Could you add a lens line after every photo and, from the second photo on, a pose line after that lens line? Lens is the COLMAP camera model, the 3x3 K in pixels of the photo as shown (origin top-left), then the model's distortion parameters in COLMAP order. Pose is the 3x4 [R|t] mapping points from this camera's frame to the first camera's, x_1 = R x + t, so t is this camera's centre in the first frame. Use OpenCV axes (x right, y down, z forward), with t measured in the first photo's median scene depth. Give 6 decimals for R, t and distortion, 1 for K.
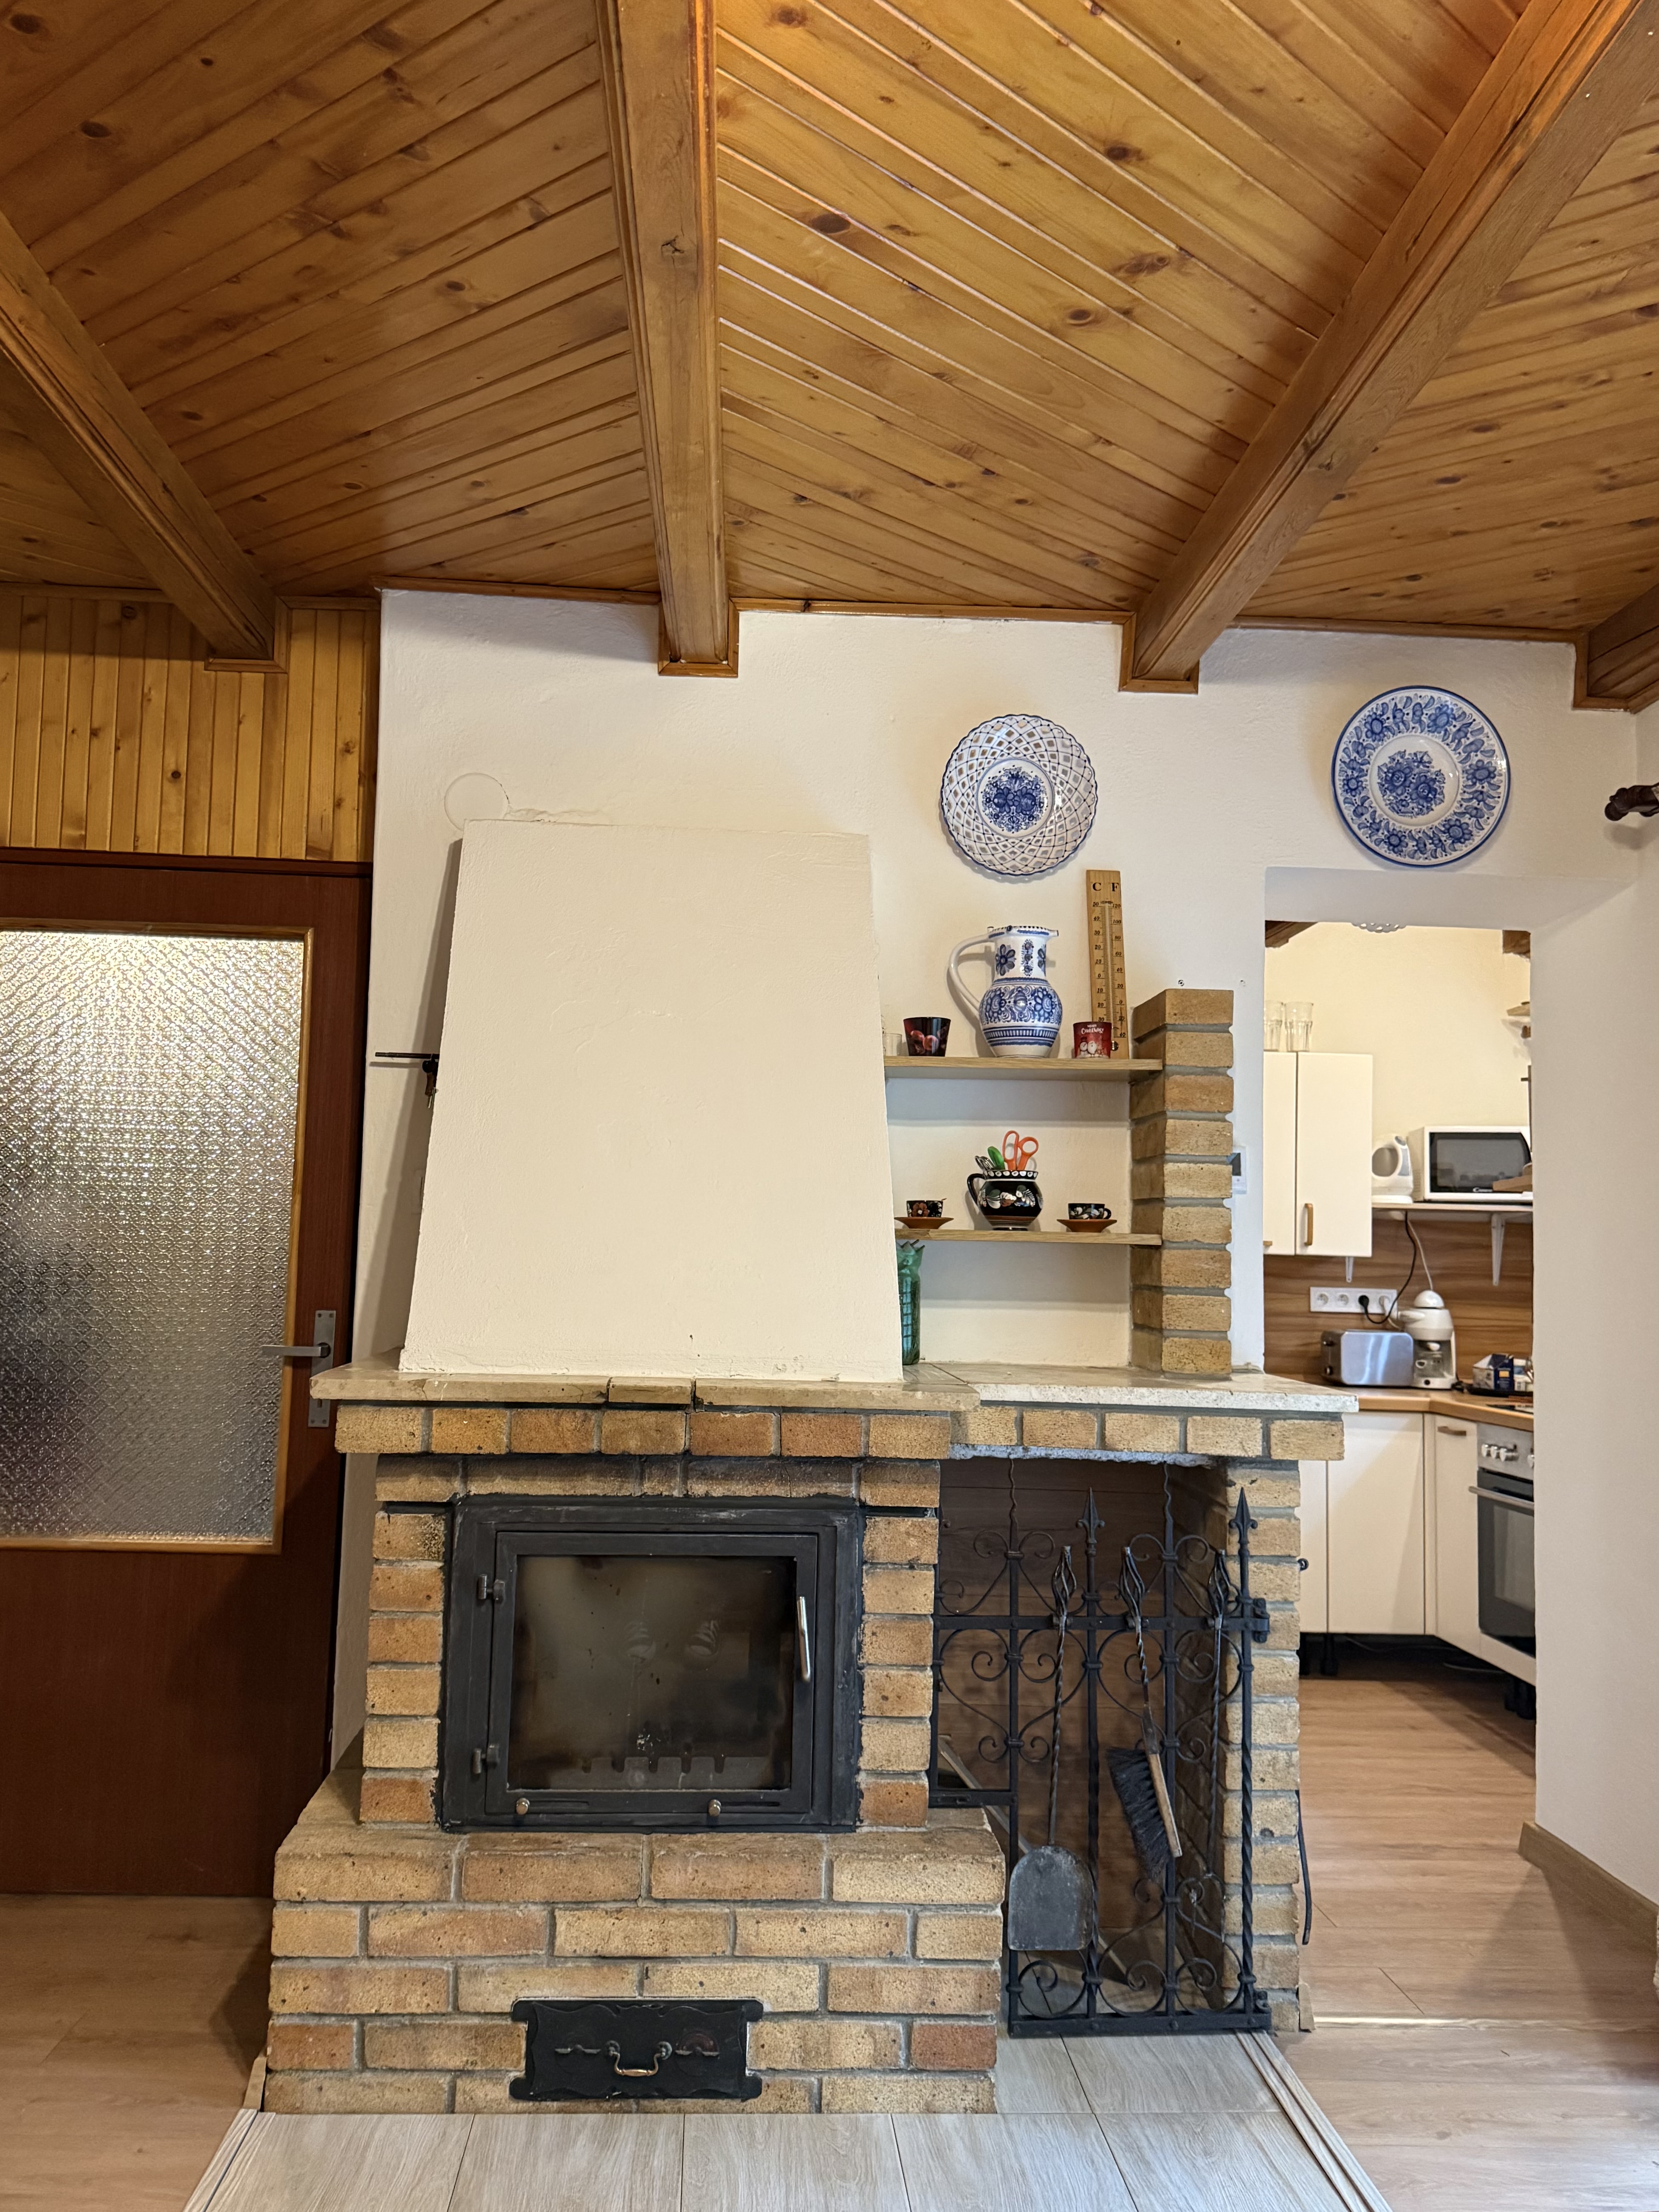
lens RADIAL K [[1730.4, 0, 821.4], [0, 1730.4, 1103.7], [0, 0, 1]] dist [0.095898, -0.186360]
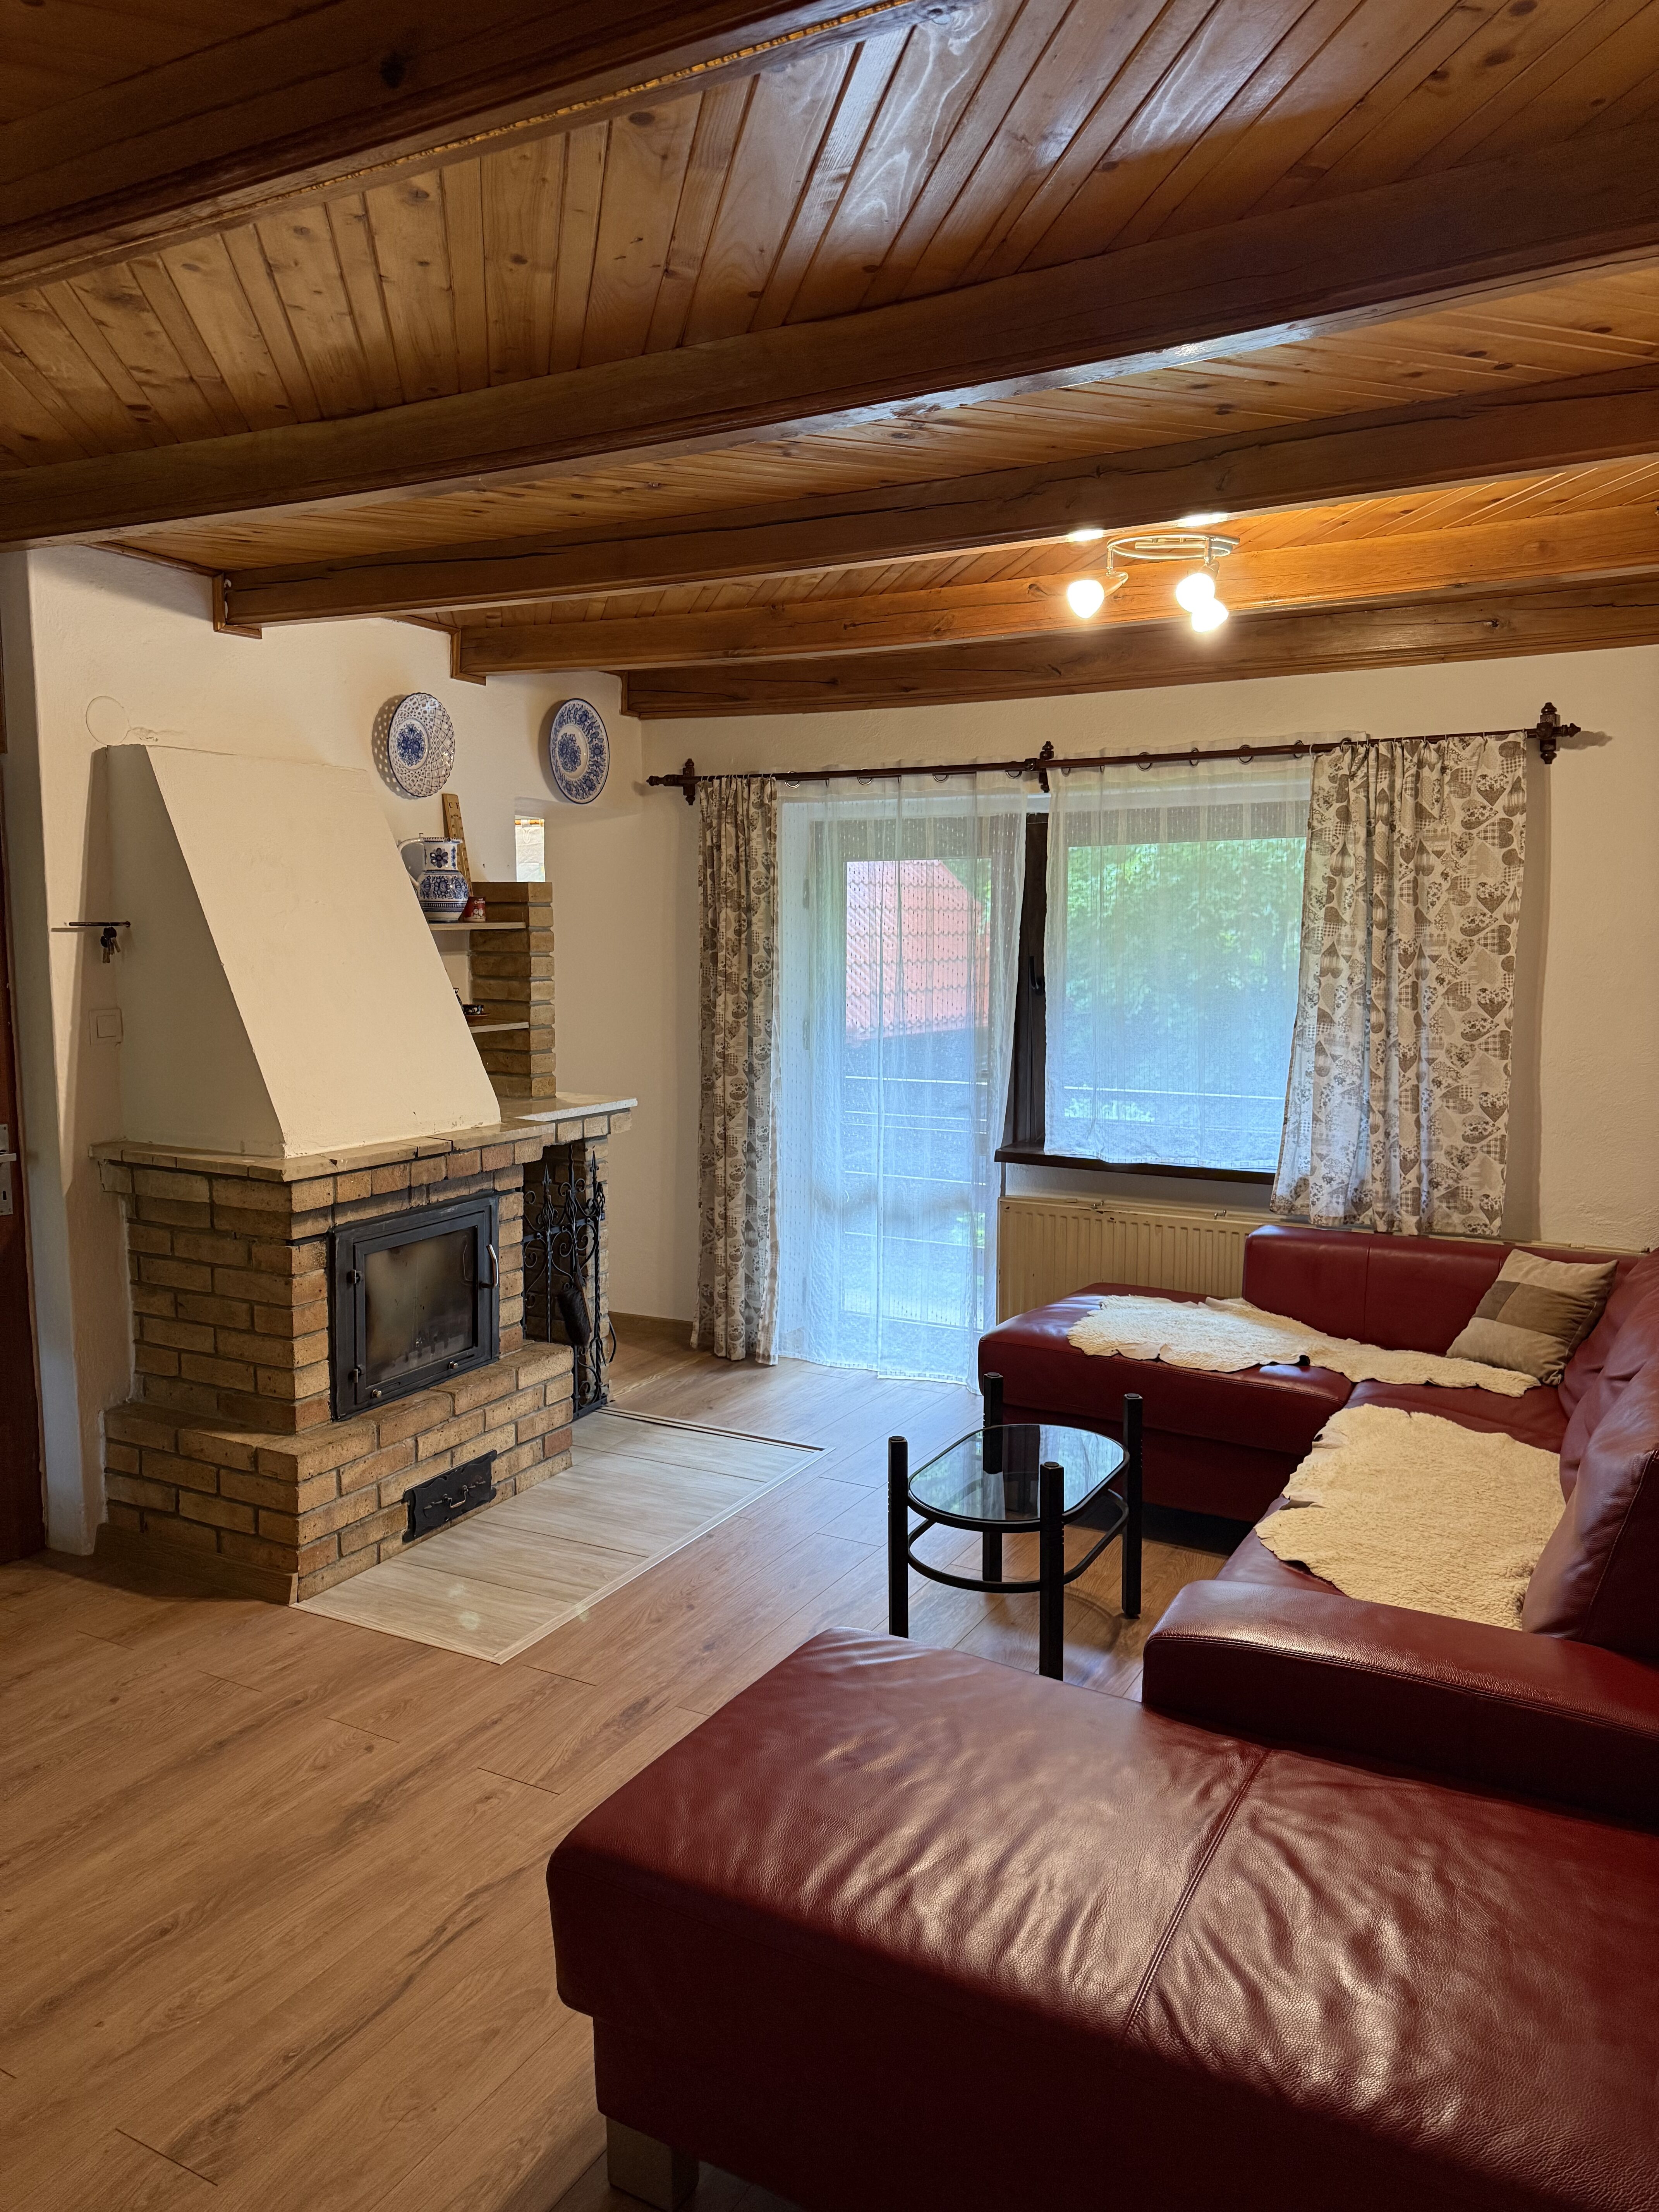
lens RADIAL K [[1565.1, 0, 826.2], [0, 1565.1, 1105.0], [0, 0, 1]] dist [0.062266, -0.075554]
pose [[0.512299, -0.121897, 0.850113, -1.195617], [-0.071644, 0.980359, 0.183747, -0.185043], [-0.855814, -0.155039, 0.493503, -0.088104]]
